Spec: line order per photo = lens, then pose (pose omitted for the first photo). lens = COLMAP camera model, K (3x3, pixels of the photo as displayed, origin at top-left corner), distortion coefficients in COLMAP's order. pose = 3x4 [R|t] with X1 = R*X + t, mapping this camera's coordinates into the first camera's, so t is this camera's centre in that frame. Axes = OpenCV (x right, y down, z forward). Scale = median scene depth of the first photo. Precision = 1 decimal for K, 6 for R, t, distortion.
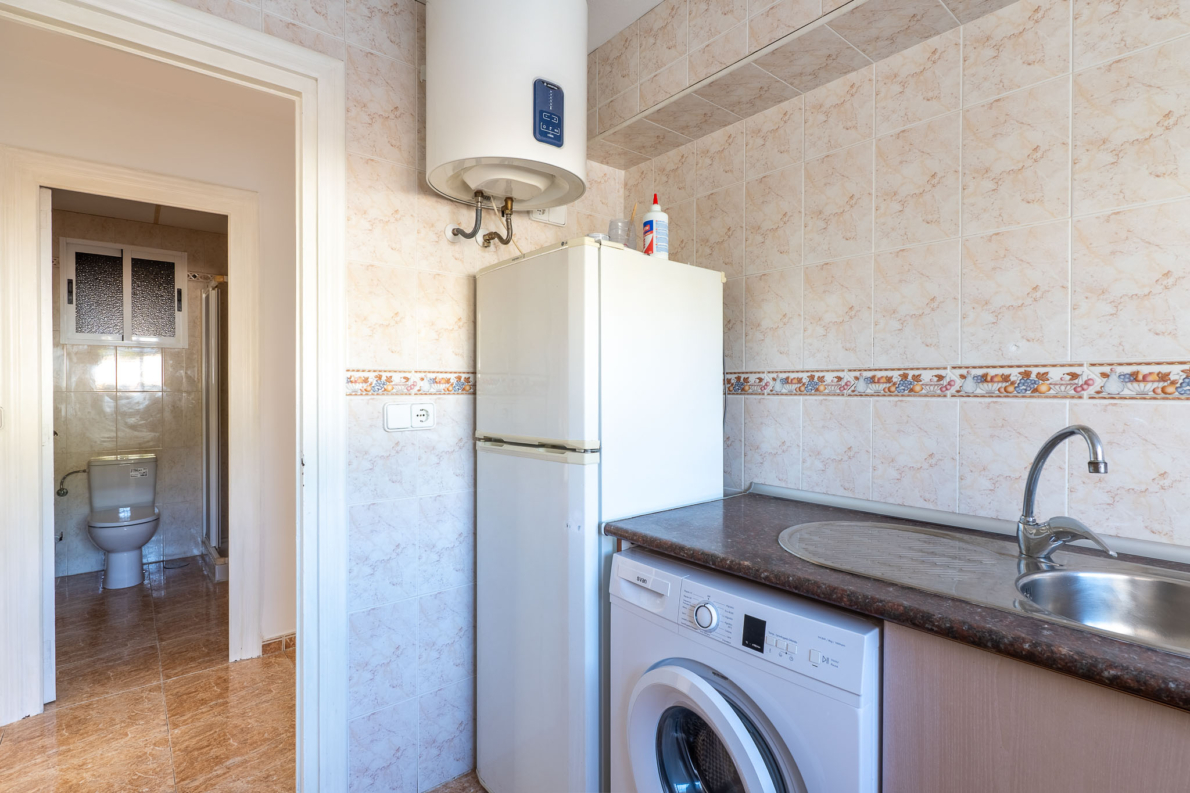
lens RADIAL K [[567.9, 0, 592.8], [0, 567.9, 398.0], [0, 0, 1]] dist [-0.004818, -0.001929]
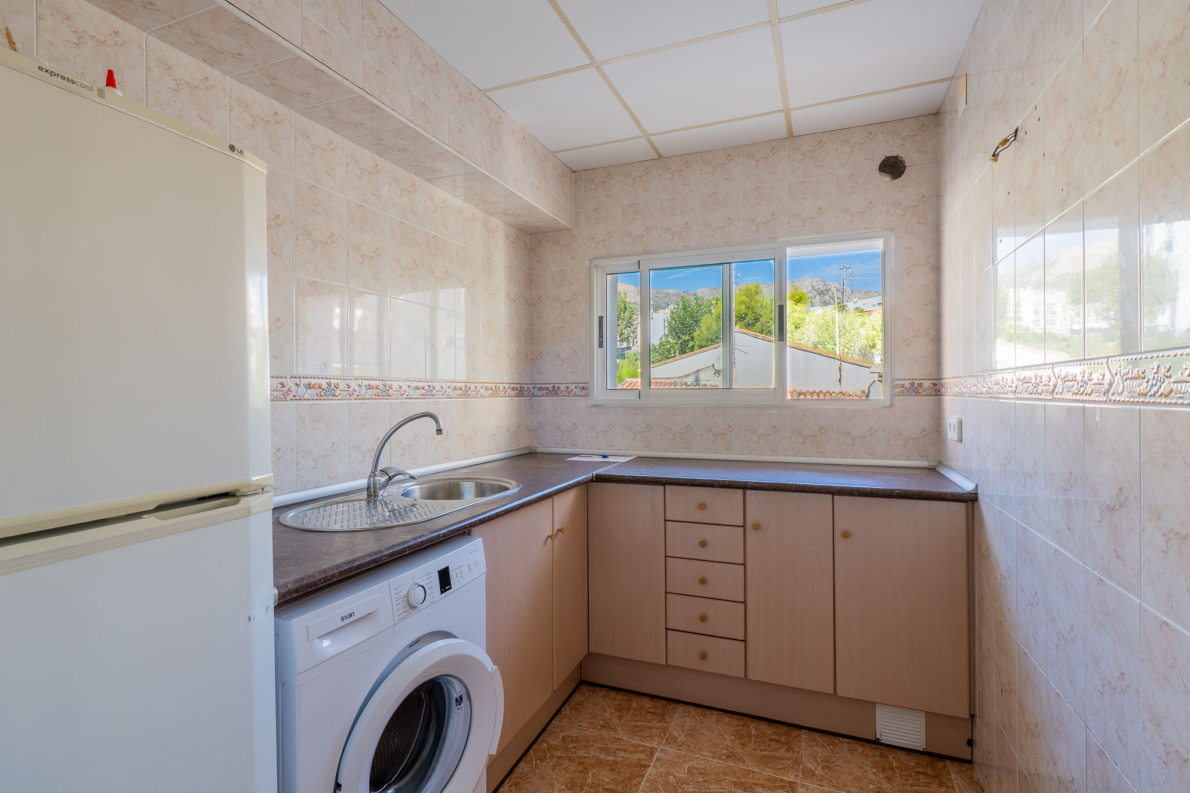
lens RADIAL K [[567.9, 0, 591.9], [0, 567.9, 392.1], [0, 0, 1]] dist [-0.004818, -0.001929]
pose [[-0.478267, 0.003754, 0.878207, -0.851033], [0.018617, 0.999809, 0.005865, -0.016956], [-0.878017, 0.019155, -0.478245, 1.088206]]
